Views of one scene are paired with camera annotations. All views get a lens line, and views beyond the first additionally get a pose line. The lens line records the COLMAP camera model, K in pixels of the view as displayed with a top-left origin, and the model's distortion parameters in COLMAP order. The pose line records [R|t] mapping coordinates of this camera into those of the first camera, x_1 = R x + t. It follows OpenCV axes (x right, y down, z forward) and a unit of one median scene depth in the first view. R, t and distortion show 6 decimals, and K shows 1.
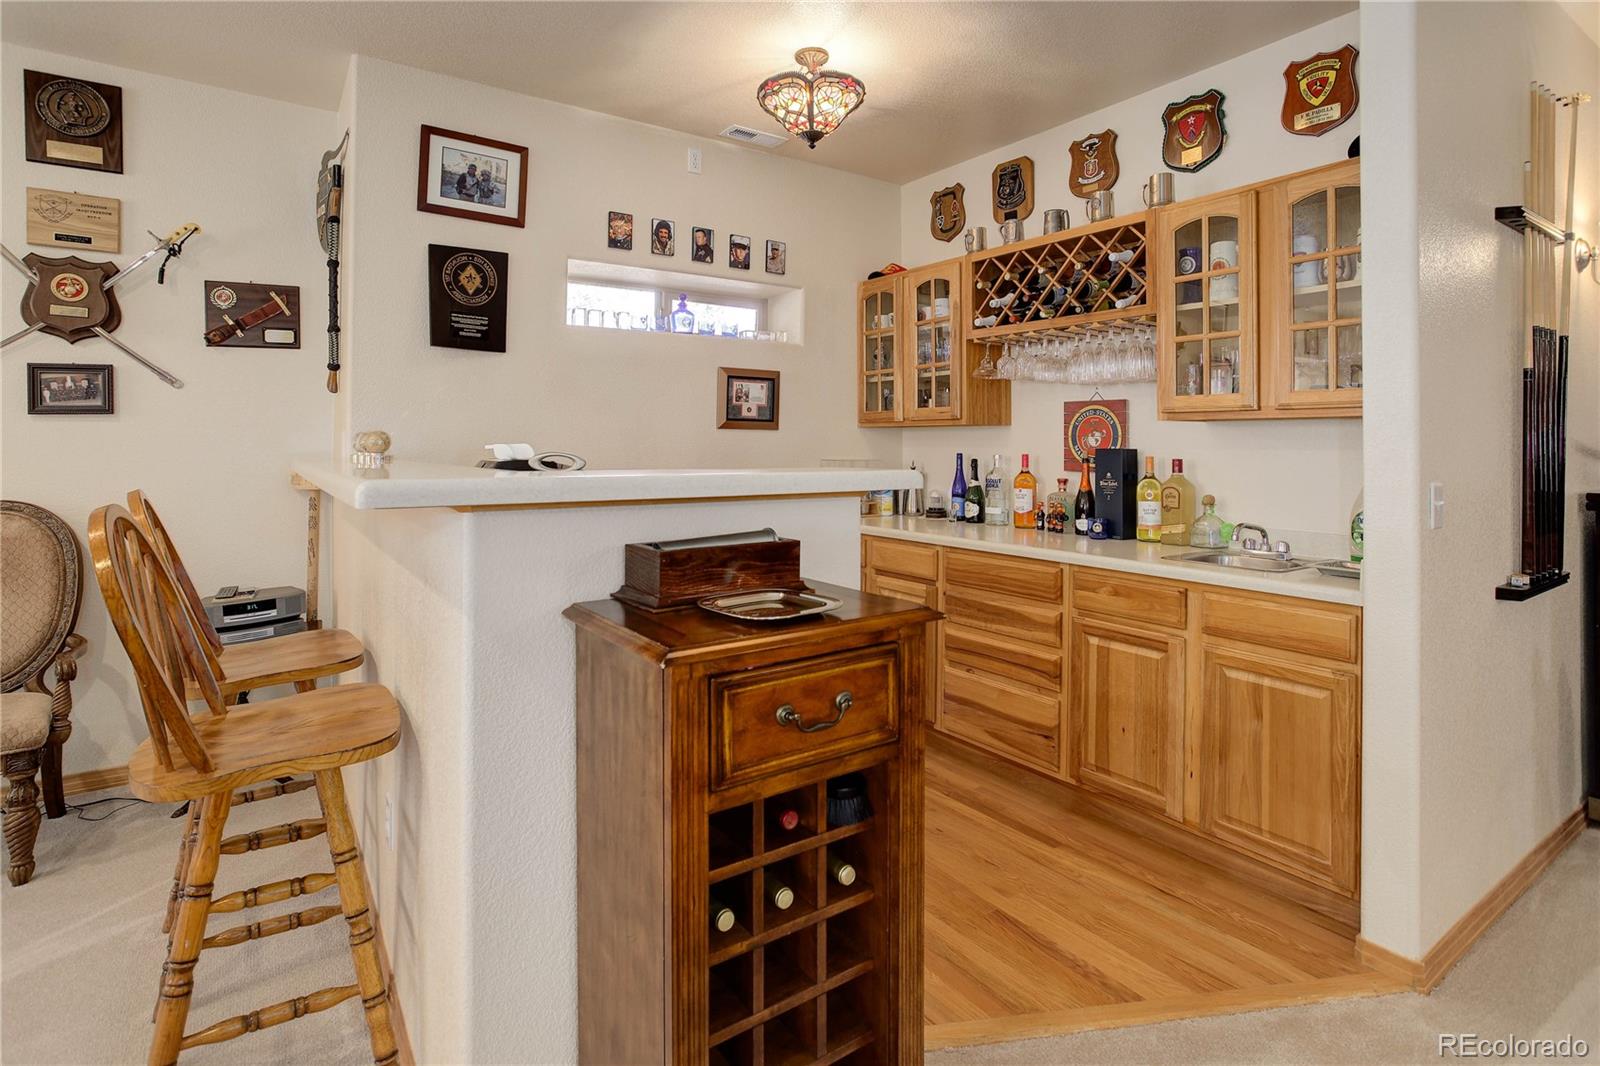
lens RADIAL K [[798.9, 0, 793.7], [0, 798.9, 433.6], [0, 0, 1]] dist [-0.060593, 0.036330]
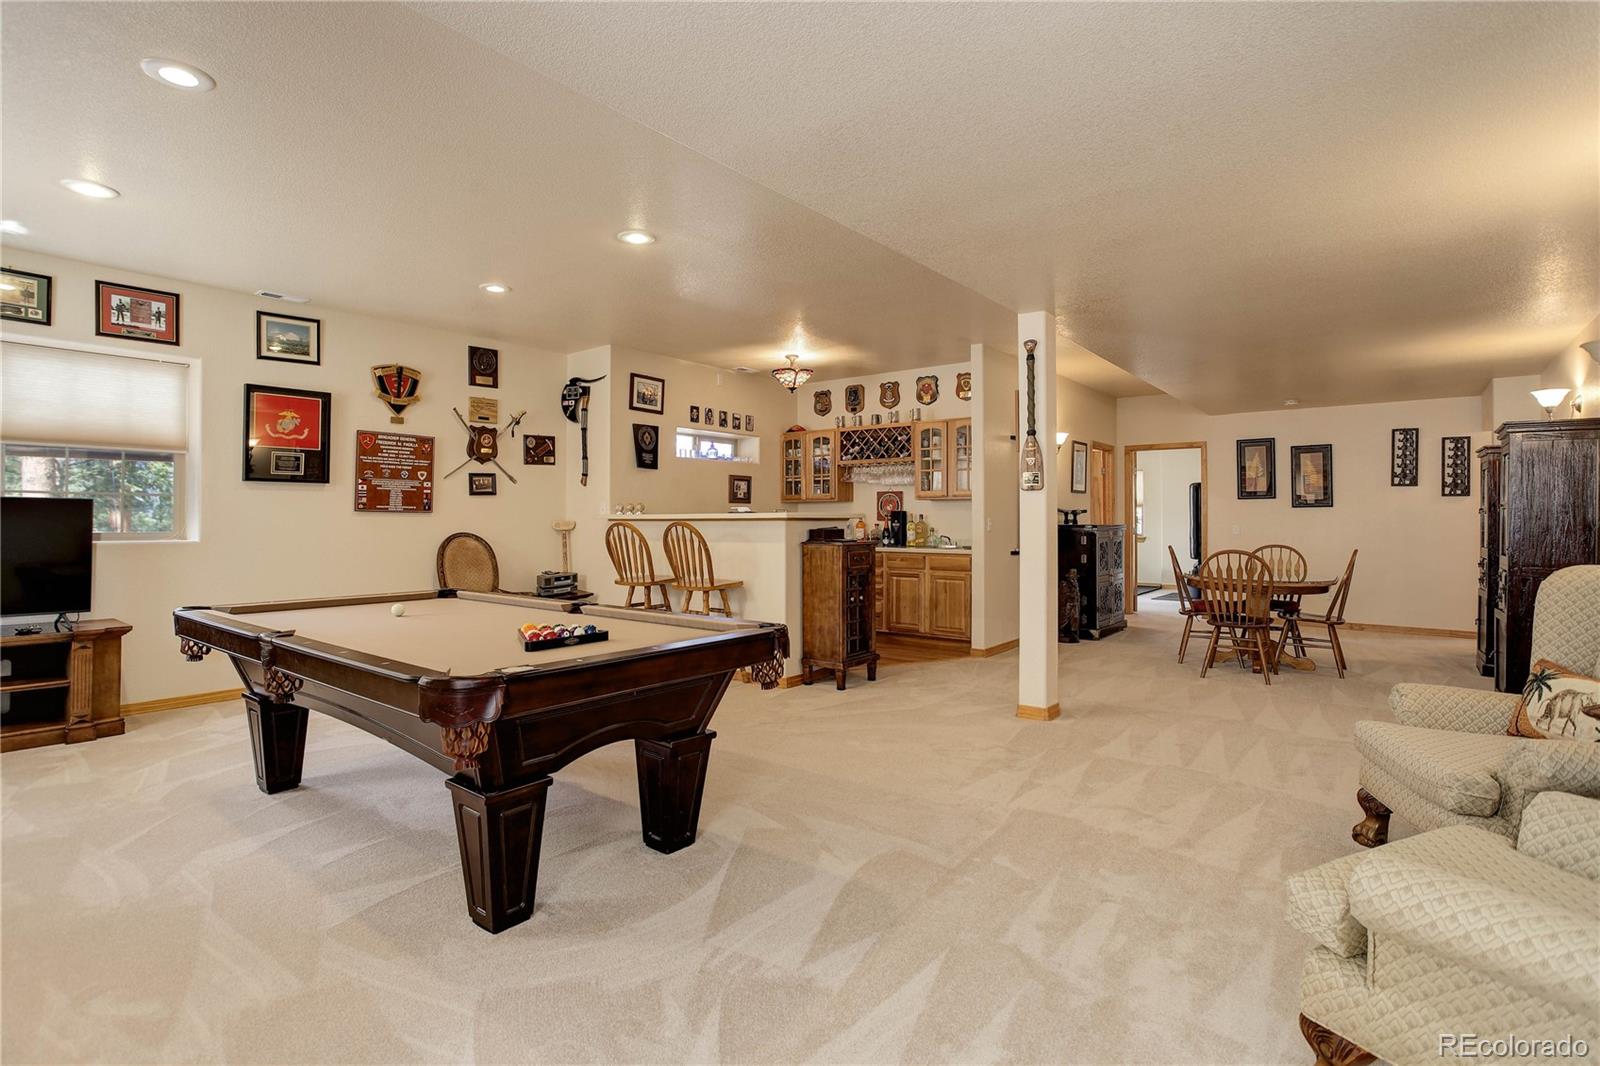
lens RADIAL K [[789.5, 0, 809.7], [0, 789.5, 517.1], [0, 0, 1]] dist [-0.065179, 0.034498]
pose [[0.948867, -0.003085, 0.315661, -0.663985], [0.001003, 0.999977, 0.006760, 0.021849], [-0.315674, -0.006097, 0.948848, -1.313158]]
